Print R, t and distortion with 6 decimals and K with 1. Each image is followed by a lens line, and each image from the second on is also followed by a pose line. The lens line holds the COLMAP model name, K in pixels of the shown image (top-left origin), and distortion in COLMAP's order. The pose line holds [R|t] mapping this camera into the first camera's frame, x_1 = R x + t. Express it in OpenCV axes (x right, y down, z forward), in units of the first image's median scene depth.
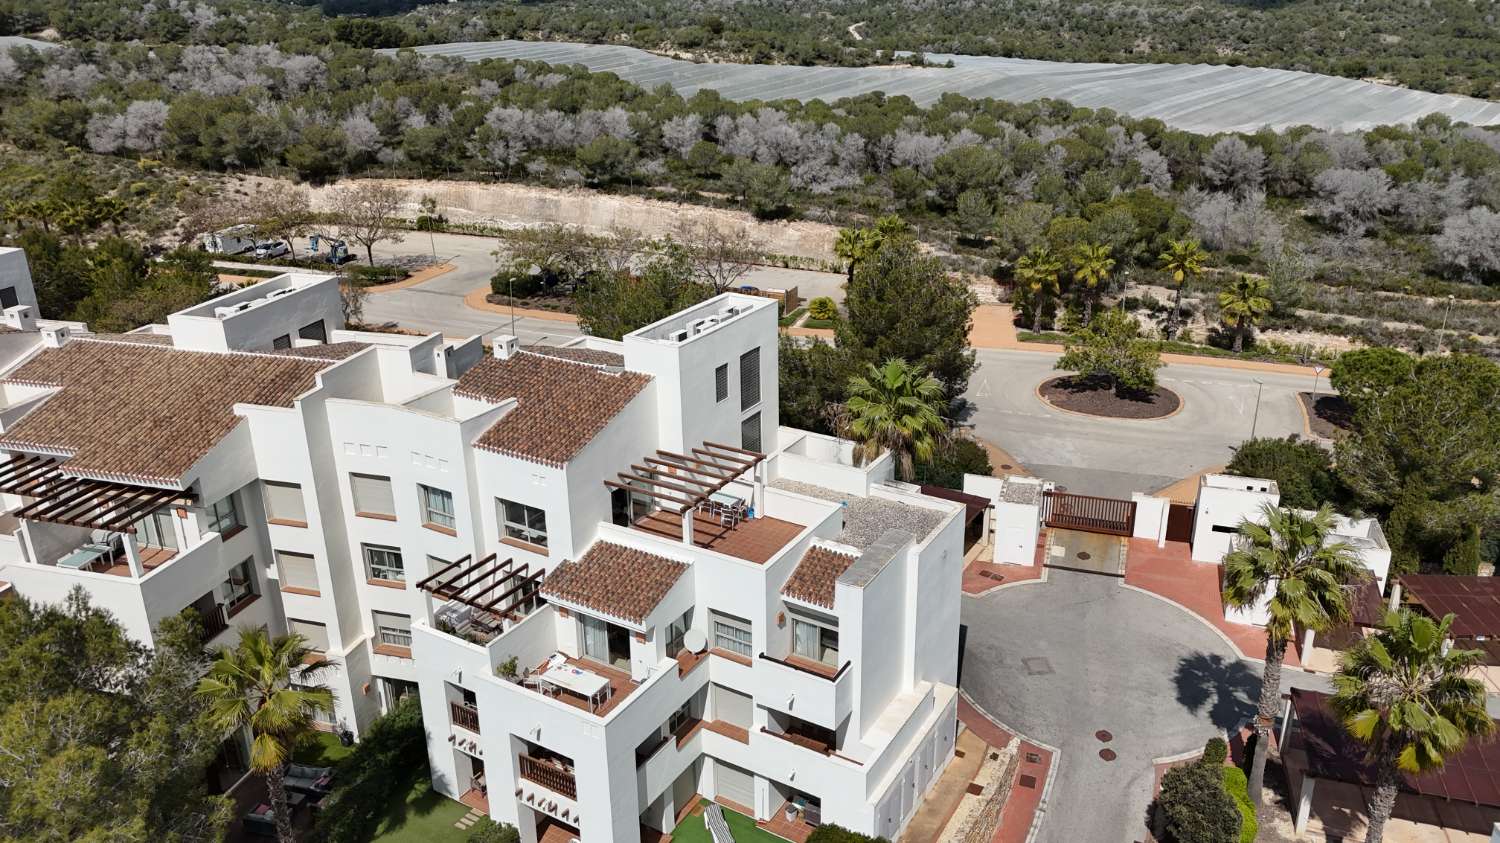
lens RADIAL K [[1102.9, 0, 746.4], [0, 1102.9, 421.1], [0, 0, 1]] dist [0.058833, -0.056704]
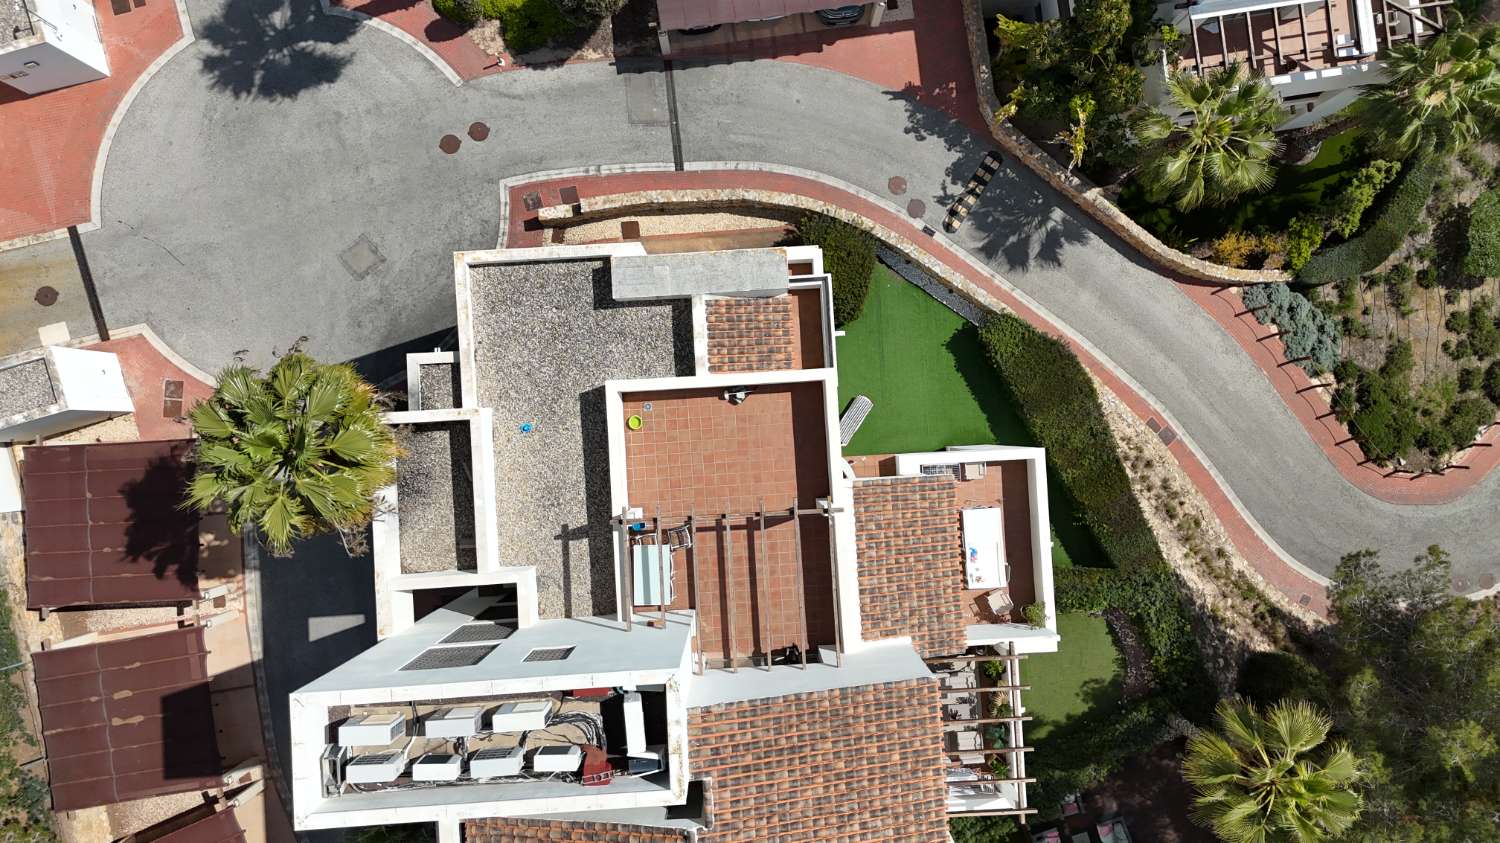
lens RADIAL K [[1102.9, 0, 757.1], [0, 1102.9, 431.5], [0, 0, 1]] dist [0.058833, -0.056704]
pose [[-0.570158, -0.821412, 0.014224, 0.000811], [0.300509, -0.192413, 0.934169, -0.242207], [-0.764601, 0.536898, 0.356547, 0.333806]]
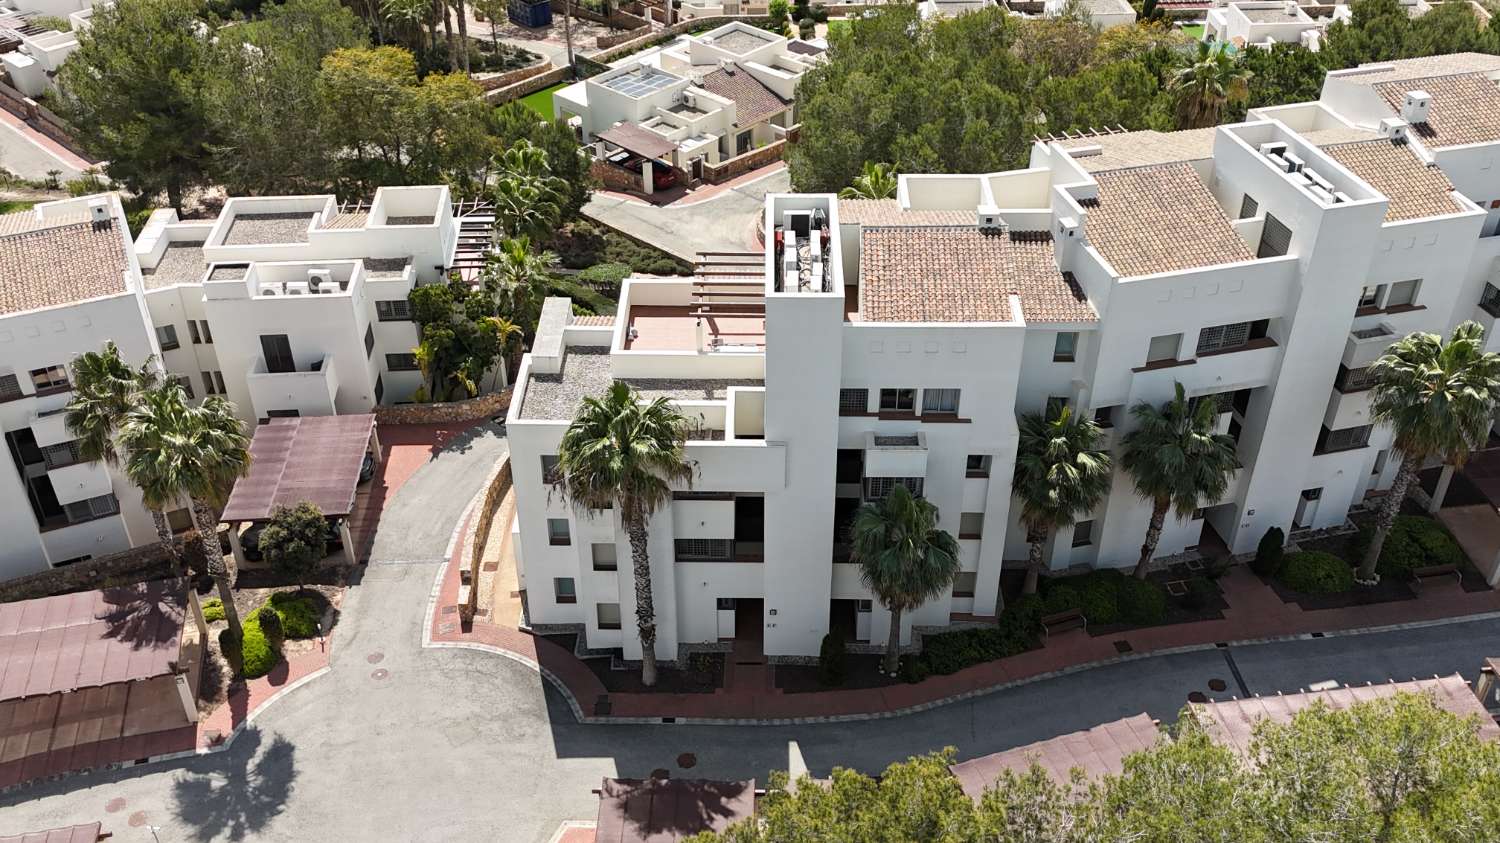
lens RADIAL K [[1379.8, 0, 738.1], [0, 1379.8, 423.5], [0, 0, 1]] dist [0.050574, -0.089642]
pose [[-0.865638, 0.312534, -0.391144, 0.234748], [-0.163614, 0.561765, 0.810957, -0.435727], [0.473182, 0.765991, -0.435150, 0.774766]]
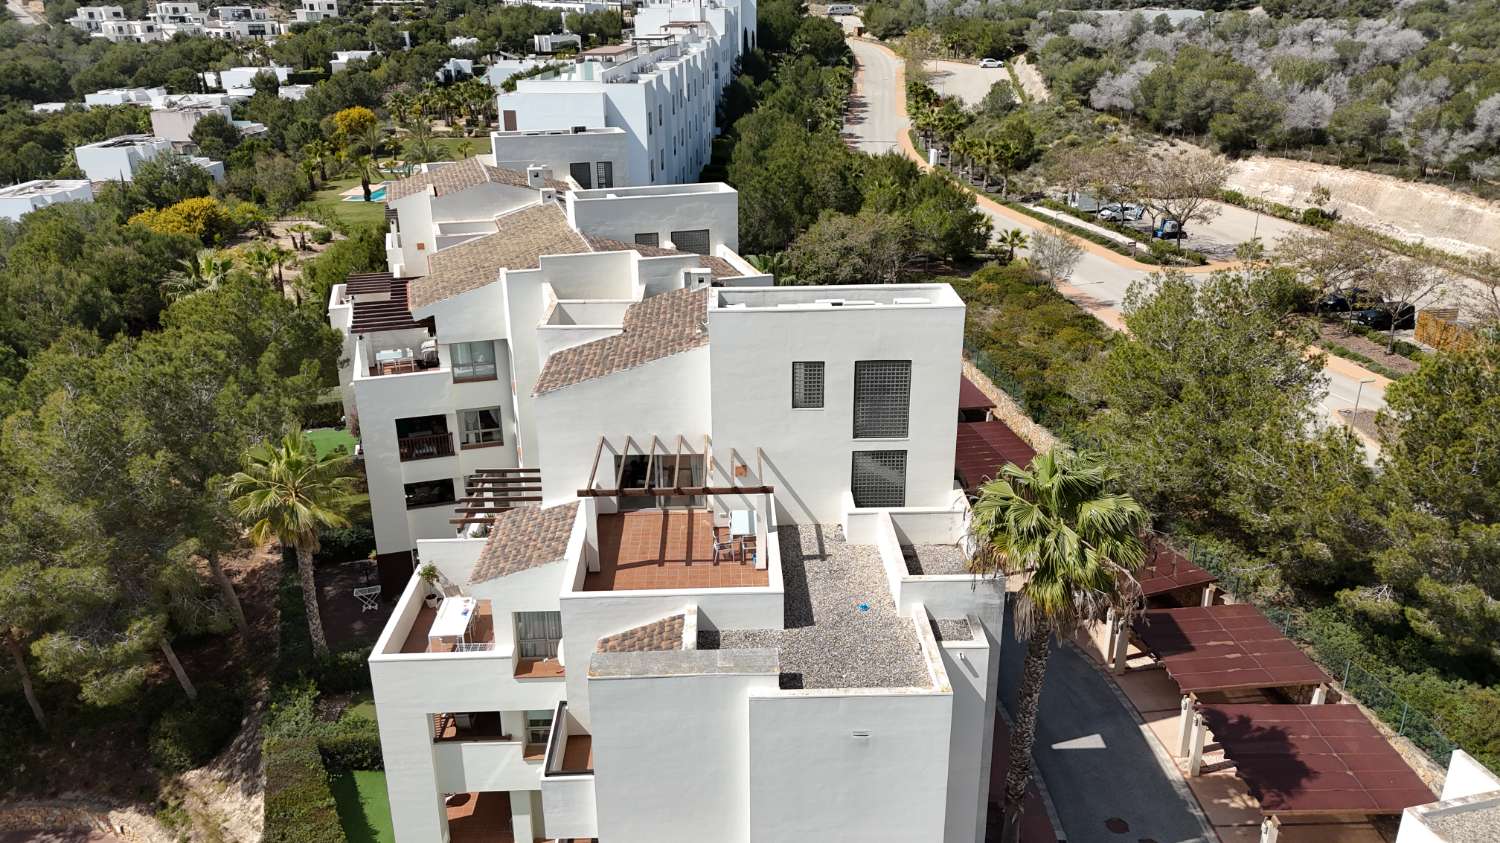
lens RADIAL K [[1102.9, 0, 743.2], [0, 1102.9, 411.9], [0, 0, 1]] dist [0.058833, -0.056704]
pose [[0.542964, 0.309889, -0.780487, 0.269577], [-0.307324, 0.938272, 0.158739, -0.060757], [0.781500, 0.153673, 0.604684, 0.256556]]
